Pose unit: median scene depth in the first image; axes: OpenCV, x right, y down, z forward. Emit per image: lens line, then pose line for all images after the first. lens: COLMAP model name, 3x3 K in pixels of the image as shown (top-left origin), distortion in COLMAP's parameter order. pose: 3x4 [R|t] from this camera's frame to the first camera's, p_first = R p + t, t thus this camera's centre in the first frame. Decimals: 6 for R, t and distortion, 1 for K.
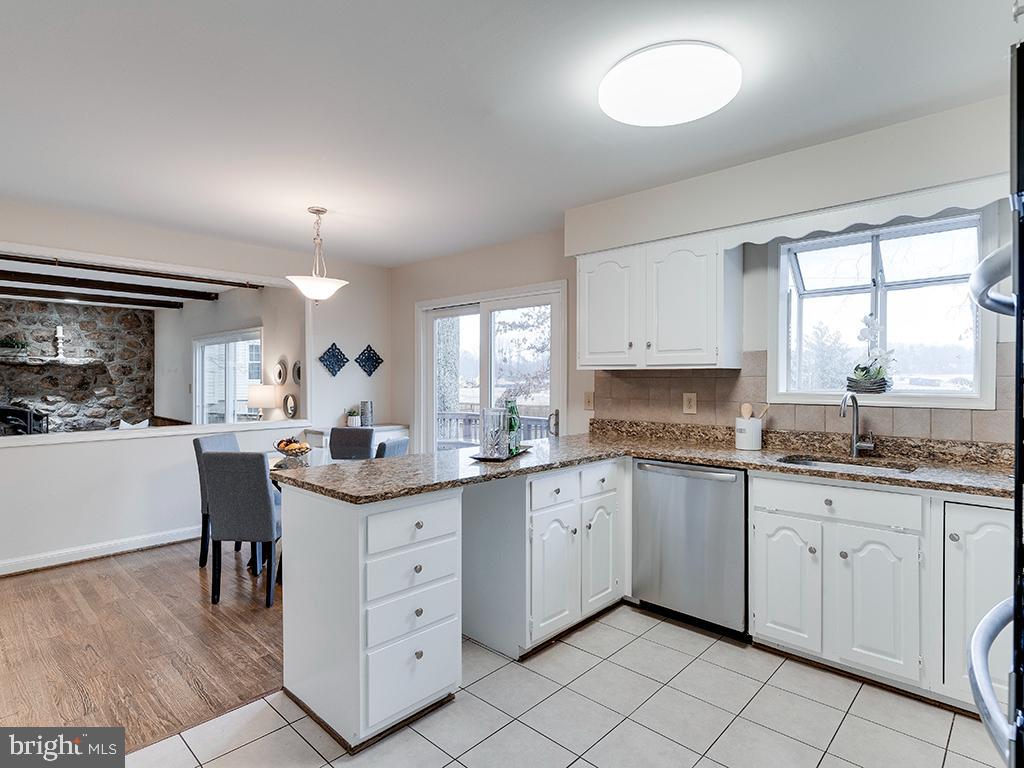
lens RADIAL K [[547.2, 0, 511.4], [0, 547.2, 378.0], [0, 0, 1]] dist [0.002291, -0.000023]
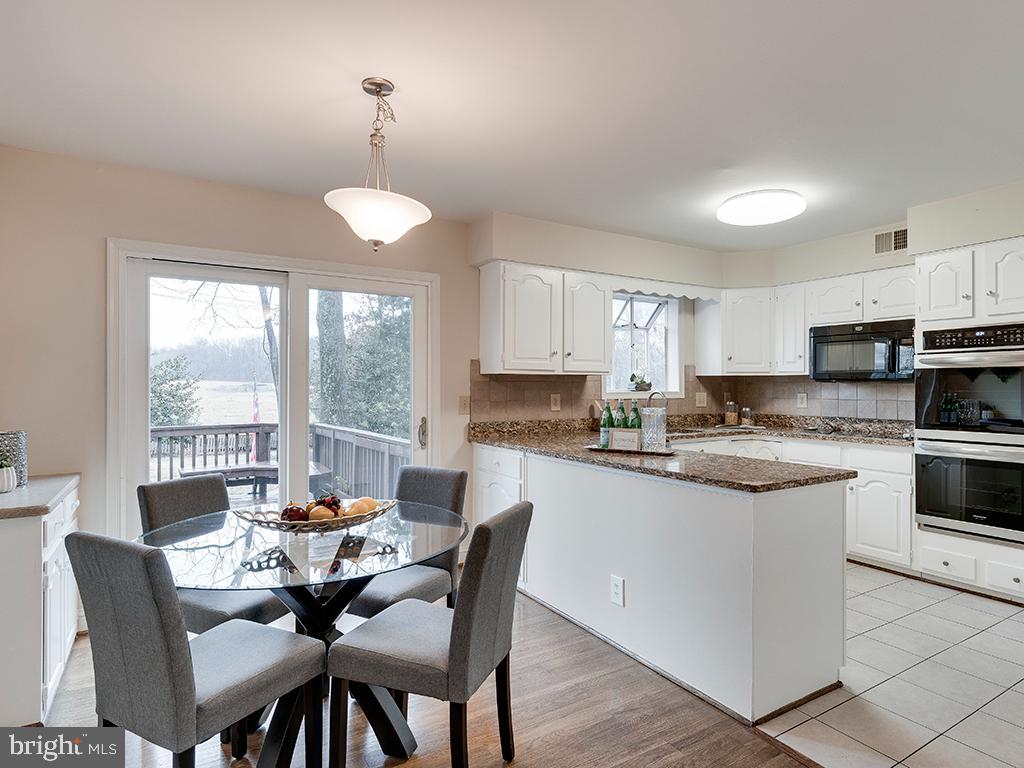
lens RADIAL K [[571.8, 0, 512.0], [0, 571.8, 384.0], [0, 0, 1]] dist [0.001349, 0.001234]
pose [[0.263575, 0.001691, 0.964637, -0.405264], [-0.000568, 0.999999, -0.001598, 0.002747], [-0.964639, -0.000127, 0.263576, 0.321031]]
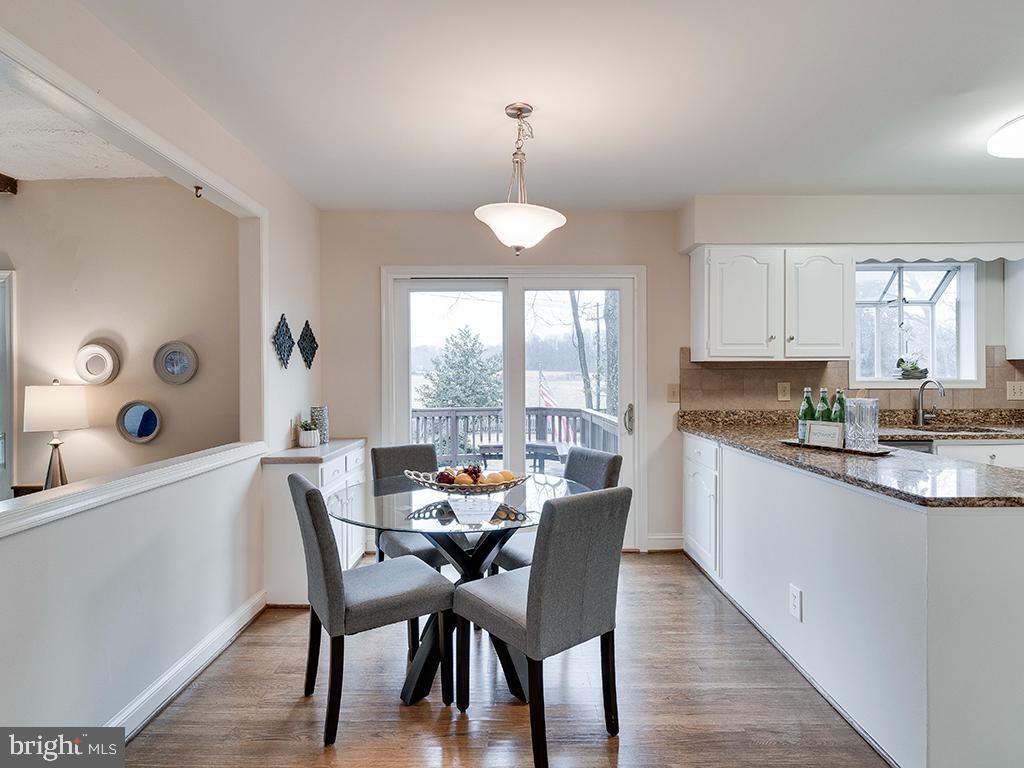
lens RADIAL K [[547.2, 0, 511.4], [0, 547.2, 378.0], [0, 0, 1]] dist [0.002291, -0.000023]
pose [[0.722052, -0.007591, 0.691797, -0.368678], [0.004621, 0.999970, 0.006150, 0.003571], [-0.691823, -0.001243, 0.722066, 0.243582]]
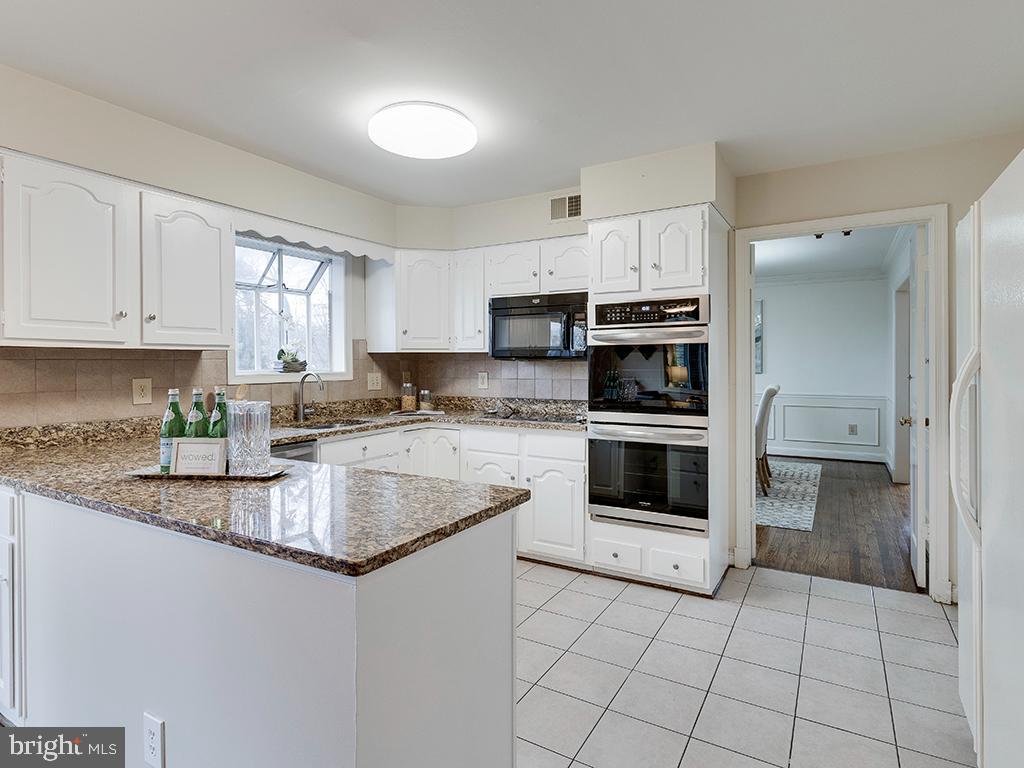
lens RADIAL K [[552.9, 0, 513.5], [0, 552.9, 370.5], [0, 0, 1]] dist [0.001574, 0.000045]
pose [[-0.229812, -0.013697, 0.973139, -0.258923], [0.002272, 0.999891, 0.014610, 0.001731], [-0.973232, 0.005569, -0.229756, 0.276472]]
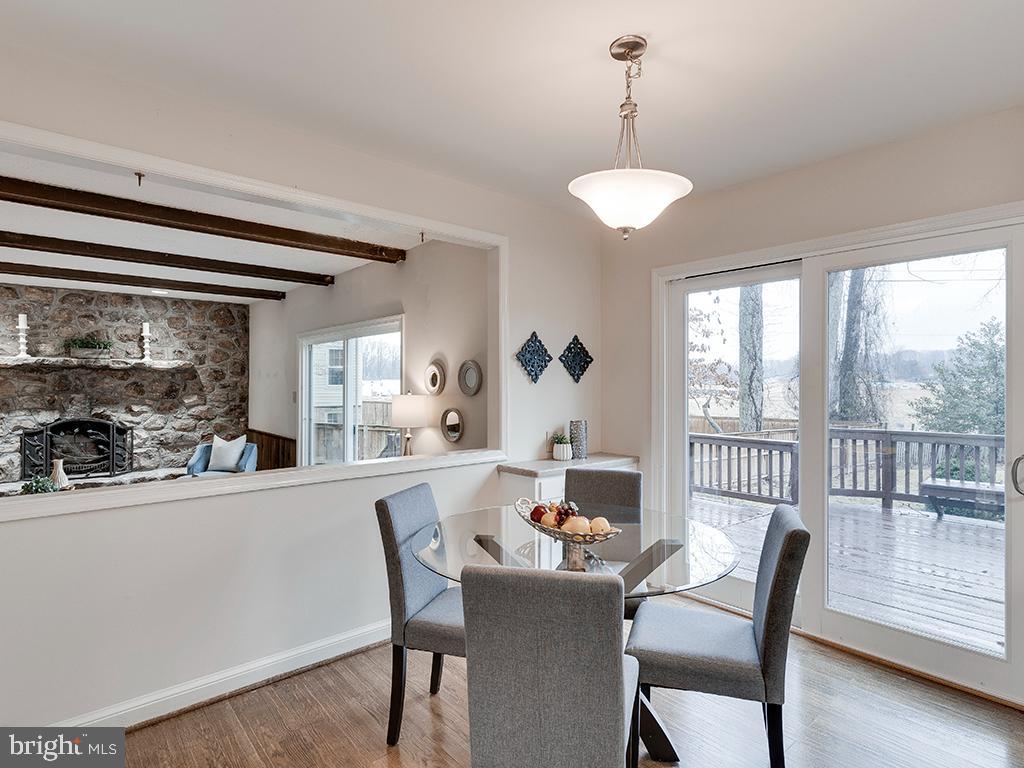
lens RADIAL K [[544.0, 0, 514.6], [0, 544.0, 380.6], [0, 0, 1]] dist [-0.000390, -0.000145]
pose [[0.995445, -0.000054, -0.095337, -0.185796], [-0.000456, 0.999986, -0.005322, -0.001363], [0.095336, 0.005341, 0.995431, 0.228853]]
